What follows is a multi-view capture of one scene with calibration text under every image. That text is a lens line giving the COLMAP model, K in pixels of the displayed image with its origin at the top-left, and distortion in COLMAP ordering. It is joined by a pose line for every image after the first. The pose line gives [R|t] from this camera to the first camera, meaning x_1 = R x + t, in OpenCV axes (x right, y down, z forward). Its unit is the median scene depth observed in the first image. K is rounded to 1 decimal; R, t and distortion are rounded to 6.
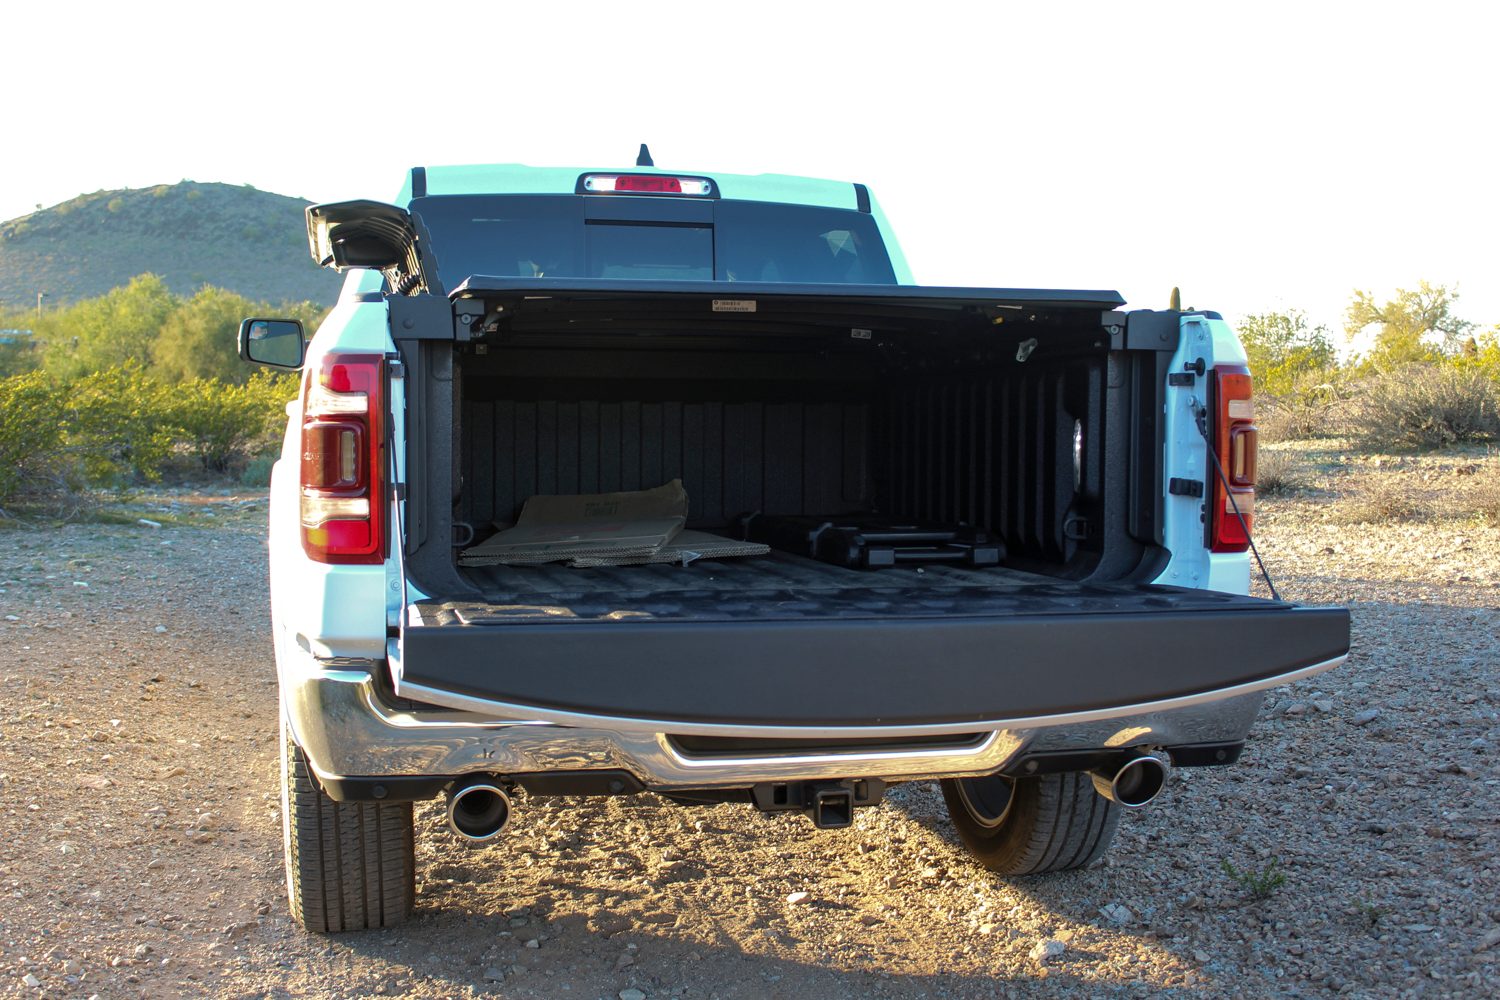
lens RADIAL K [[1197.1, 0, 760.9], [0, 1197.1, 493.1], [0, 0, 1]] dist [0.006190, 0.008057]
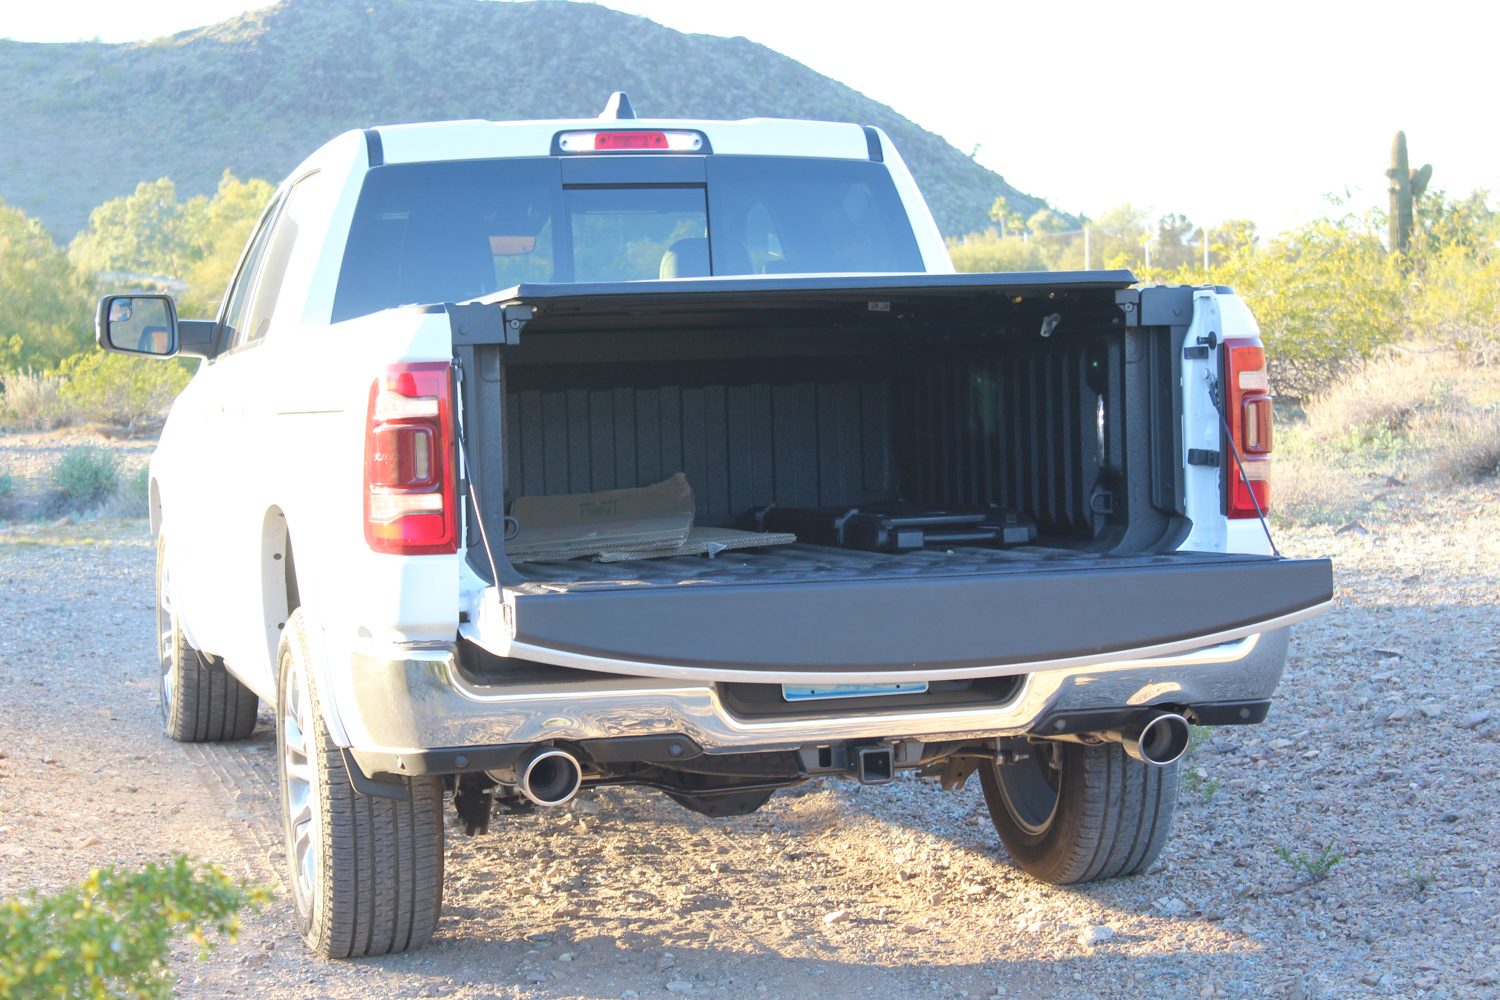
lens RADIAL K [[2054.1, 0, 740.7], [0, 2054.1, 496.6], [0, 0, 1]] dist [0.118408, 0.000000]
pose [[0.999087, -0.036969, 0.021434, -0.074412], [0.037129, 0.999285, -0.007084, 0.024066], [-0.021157, 0.007873, 0.999745, -0.694279]]
